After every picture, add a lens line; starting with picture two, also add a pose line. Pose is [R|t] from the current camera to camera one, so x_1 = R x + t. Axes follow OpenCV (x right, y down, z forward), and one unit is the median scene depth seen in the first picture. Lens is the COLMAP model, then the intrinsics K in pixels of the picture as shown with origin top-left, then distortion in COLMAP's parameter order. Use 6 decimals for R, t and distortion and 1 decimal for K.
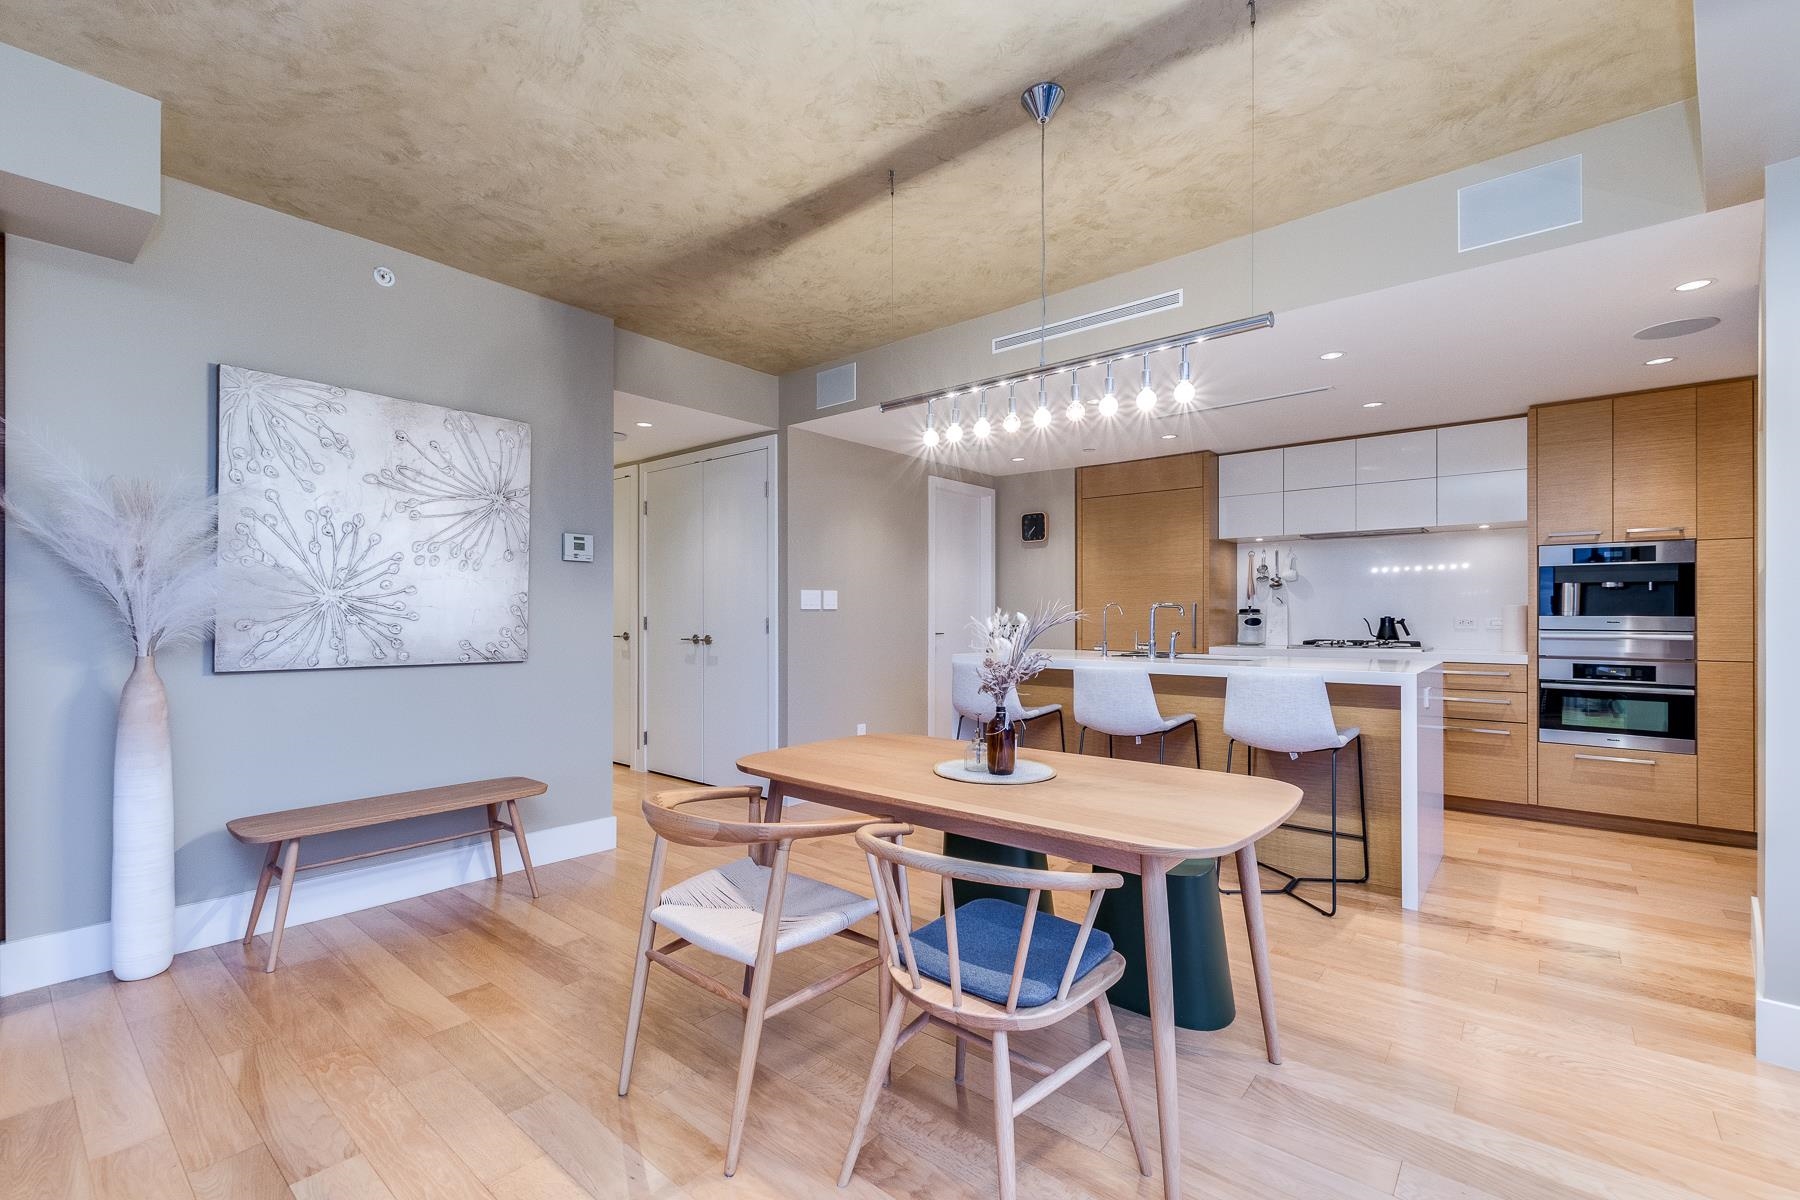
lens RADIAL K [[780.4, 0, 893.4], [0, 780.4, 611.3], [0, 0, 1]] dist [0.007370, -0.002518]
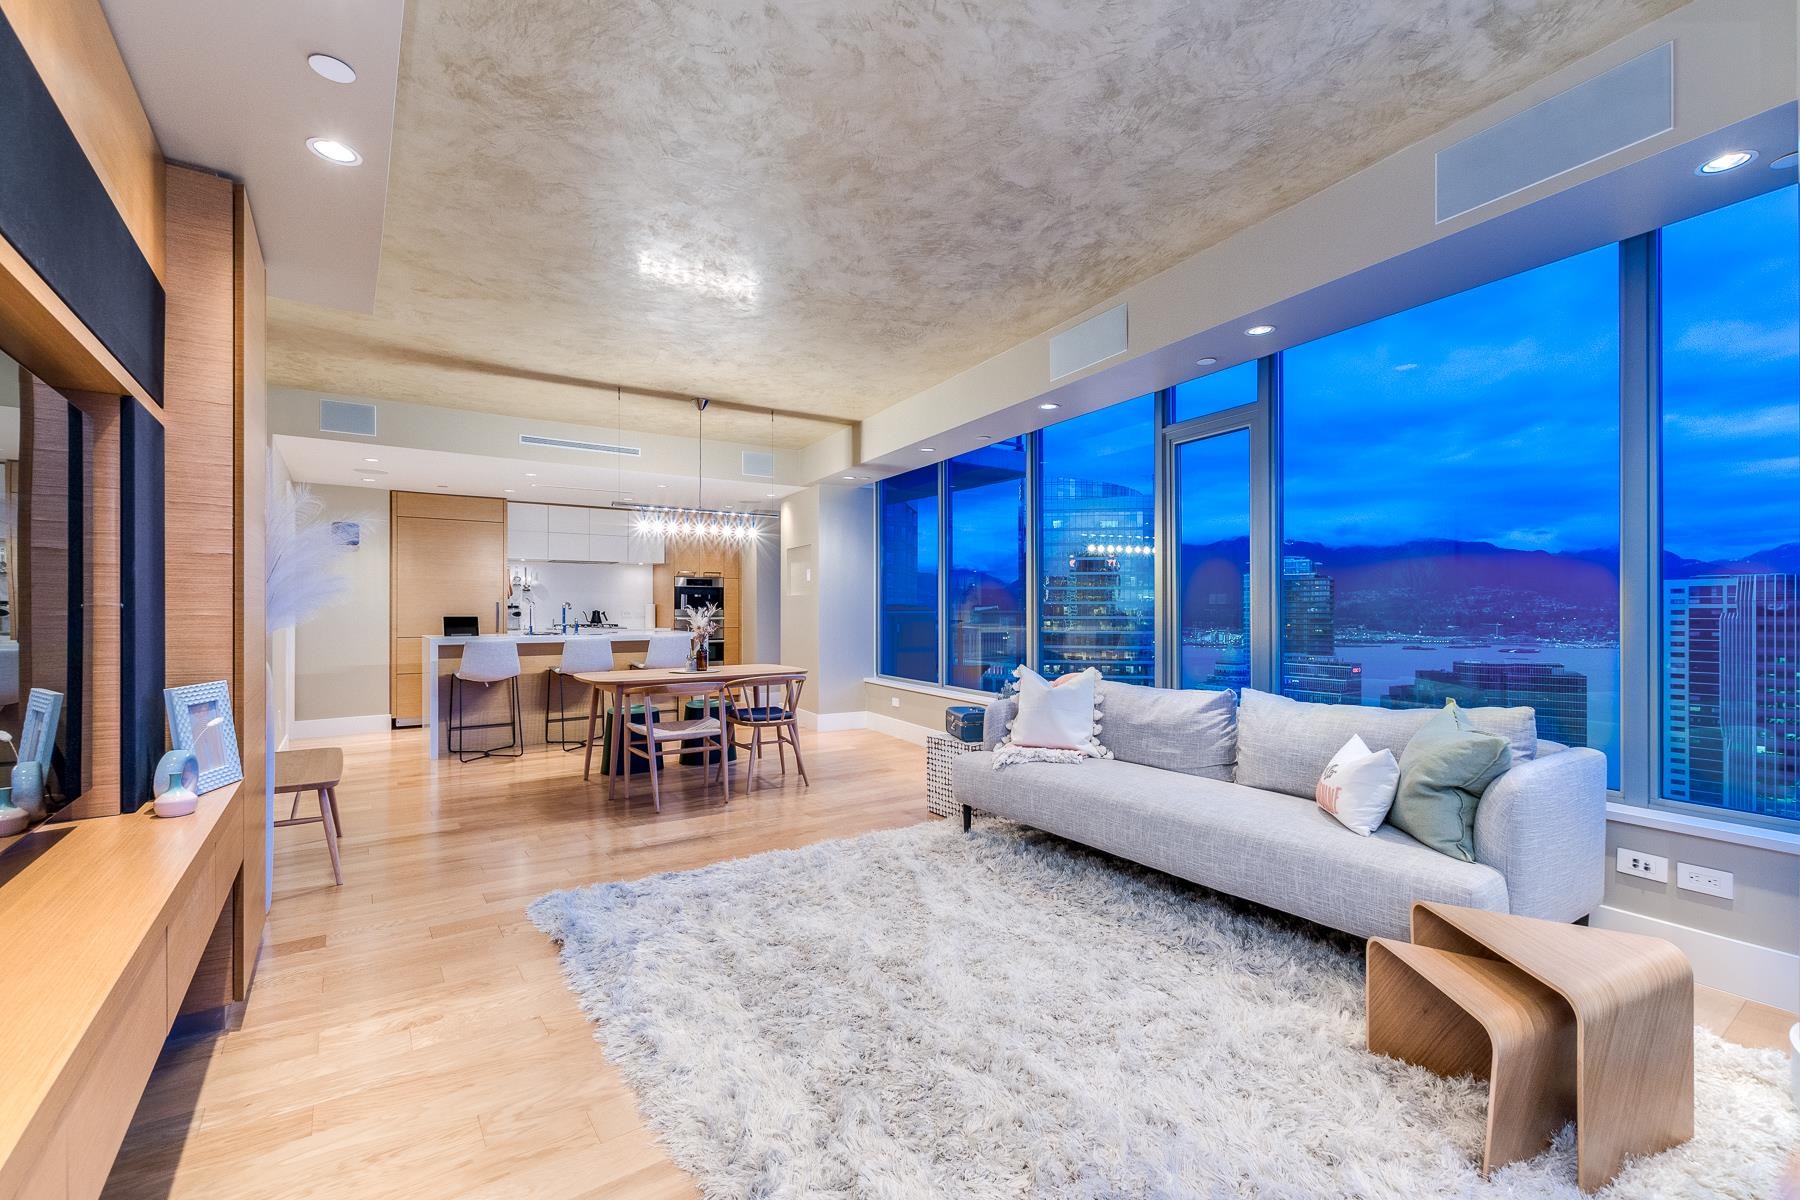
lens RADIAL K [[780.4, 0, 888.0], [0, 780.4, 605.9], [0, 0, 1]] dist [0.007370, -0.002518]
pose [[0.266160, 0.004470, 0.963918, -1.120324], [-0.002689, 0.999989, -0.003895, 0.002653], [-0.963925, -0.001555, 0.266169, -0.128108]]
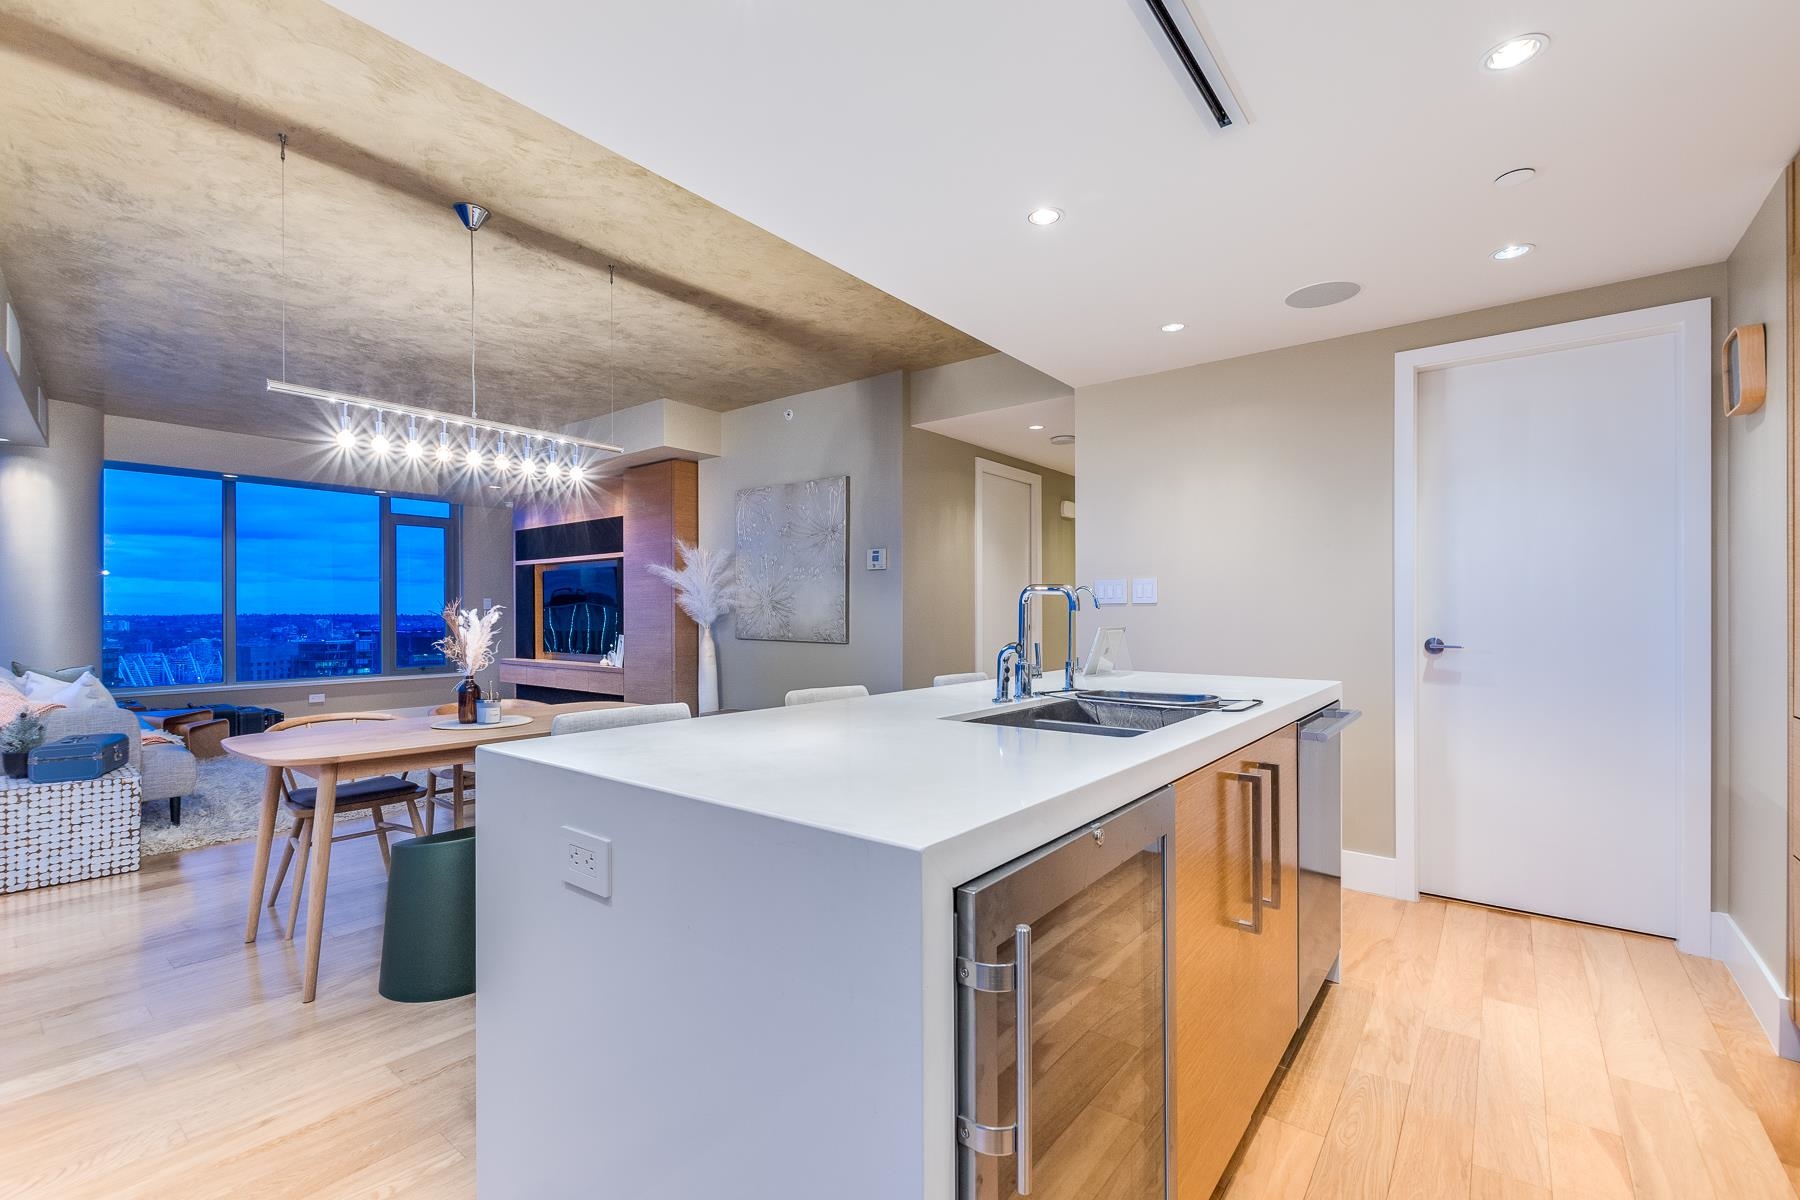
lens RADIAL K [[780.4, 0, 894.9], [0, 780.4, 610.8], [0, 0, 1]] dist [0.007370, -0.002518]
pose [[0.030876, -0.000652, -0.999523, 0.827711], [0.005873, 0.999983, -0.000471, 0.004266], [0.999506, -0.005856, 0.030879, 0.909994]]
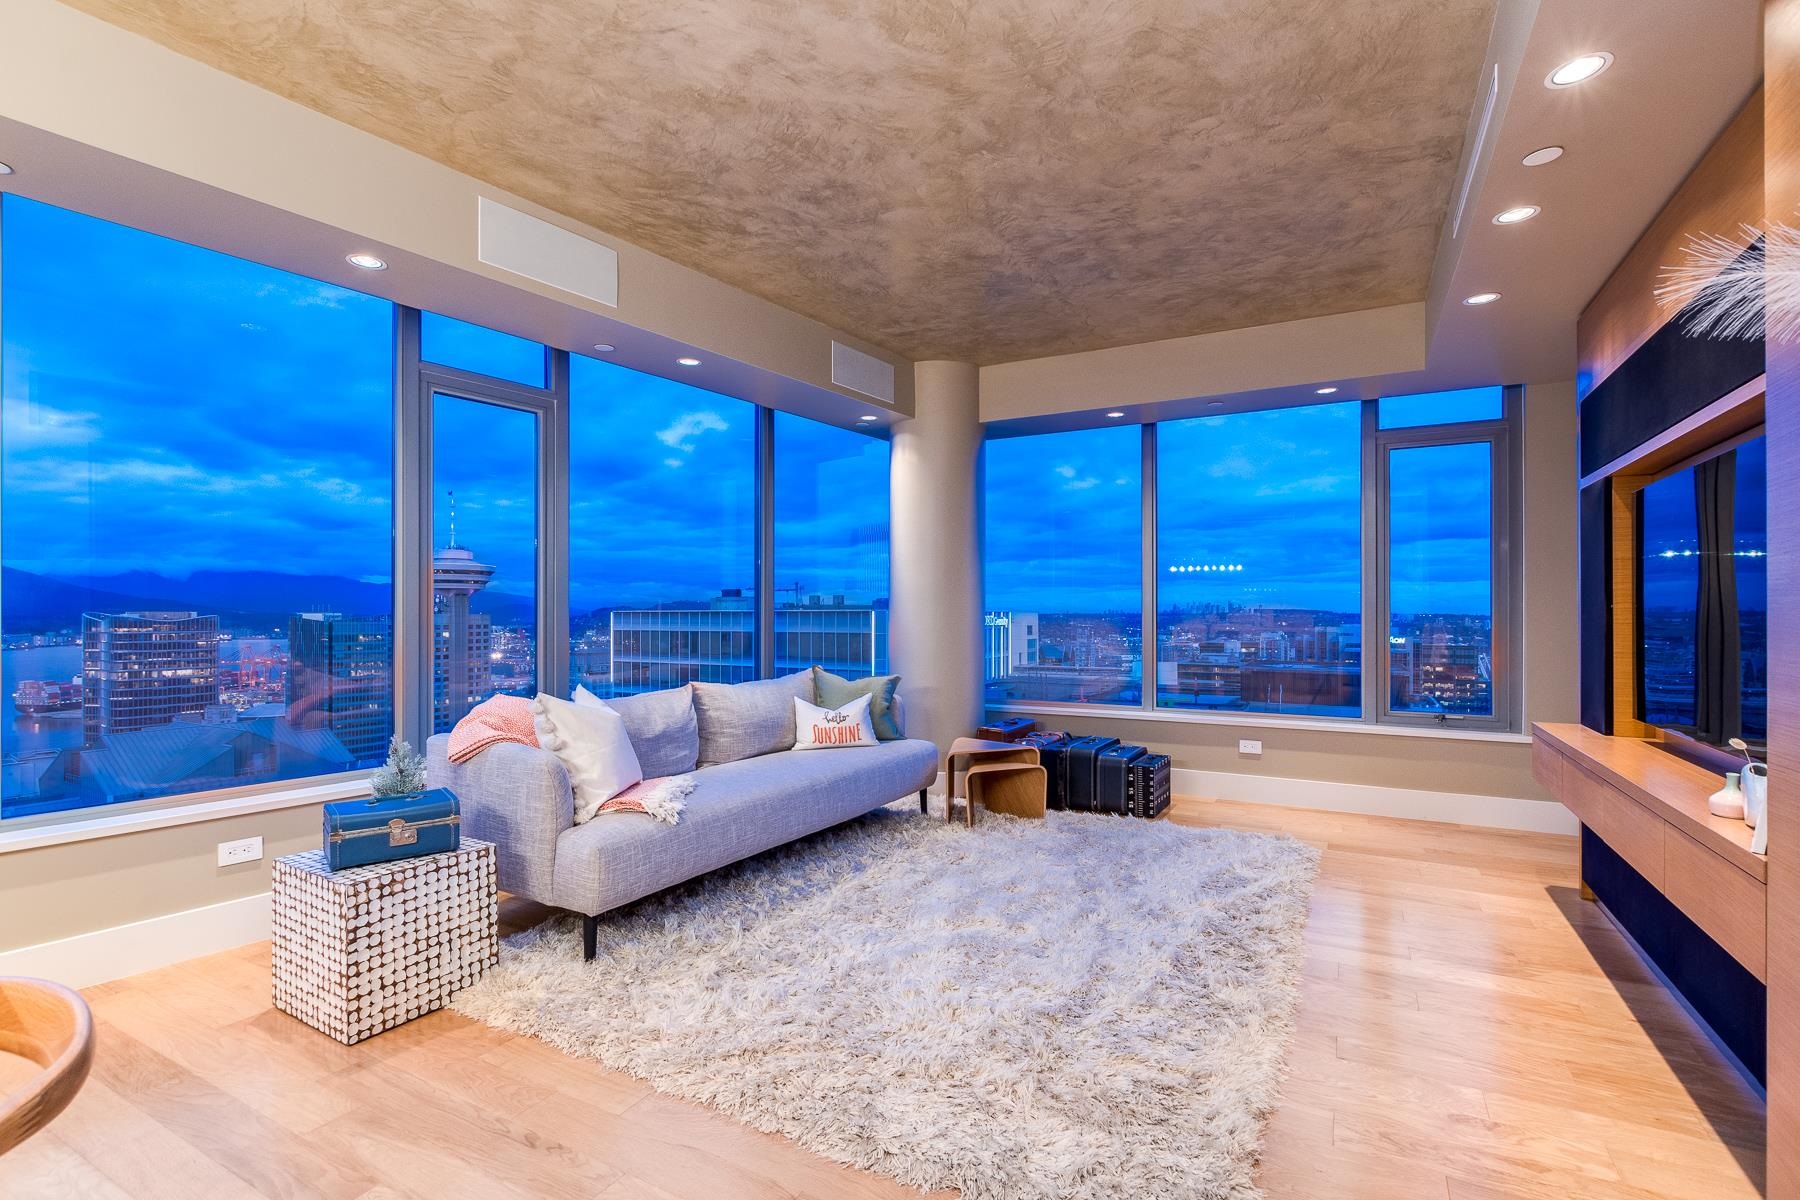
lens RADIAL K [[821.7, 0, 902.5], [0, 821.7, 612.3], [0, 0, 1]] dist [-0.005471, -0.000143]
pose [[-0.979992, 0.000051, -0.199035, -0.300054], [0.001231, 0.999982, -0.005805, 0.009667], [0.199032, -0.005934, -0.979975, 0.690880]]
